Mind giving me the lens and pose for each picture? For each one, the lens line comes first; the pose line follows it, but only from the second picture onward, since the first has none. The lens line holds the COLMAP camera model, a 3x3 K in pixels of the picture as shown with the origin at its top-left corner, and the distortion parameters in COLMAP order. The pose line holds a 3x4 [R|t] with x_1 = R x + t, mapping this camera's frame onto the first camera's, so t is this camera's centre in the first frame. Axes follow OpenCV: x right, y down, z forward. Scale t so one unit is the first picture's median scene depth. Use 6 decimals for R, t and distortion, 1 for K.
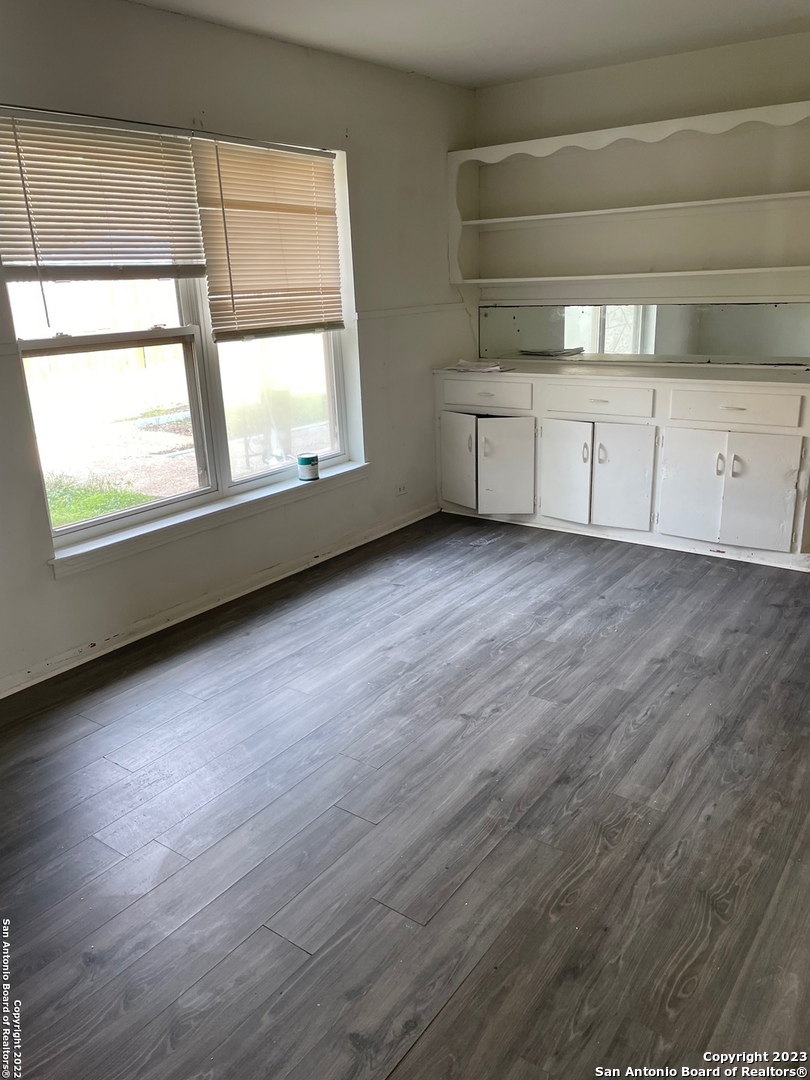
lens RADIAL K [[817.1, 0, 406.7], [0, 817.1, 541.8], [0, 0, 1]] dist [0.036202, -0.040909]
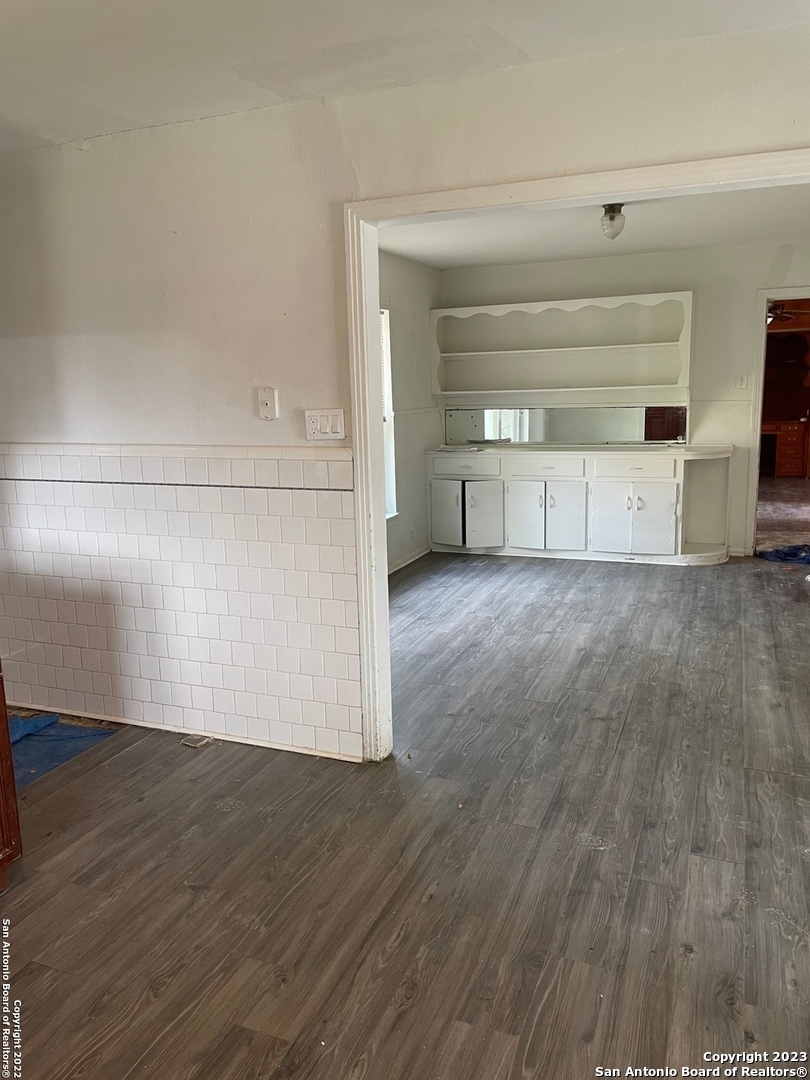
lens RADIAL K [[817.1, 0, 401.7], [0, 817.1, 538.2], [0, 0, 1]] dist [0.036202, -0.040909]
pose [[0.968860, -0.035290, 0.245081, -0.455375], [0.068577, 0.989317, -0.128644, 0.152916], [-0.237923, 0.141445, 0.960930, -0.437183]]
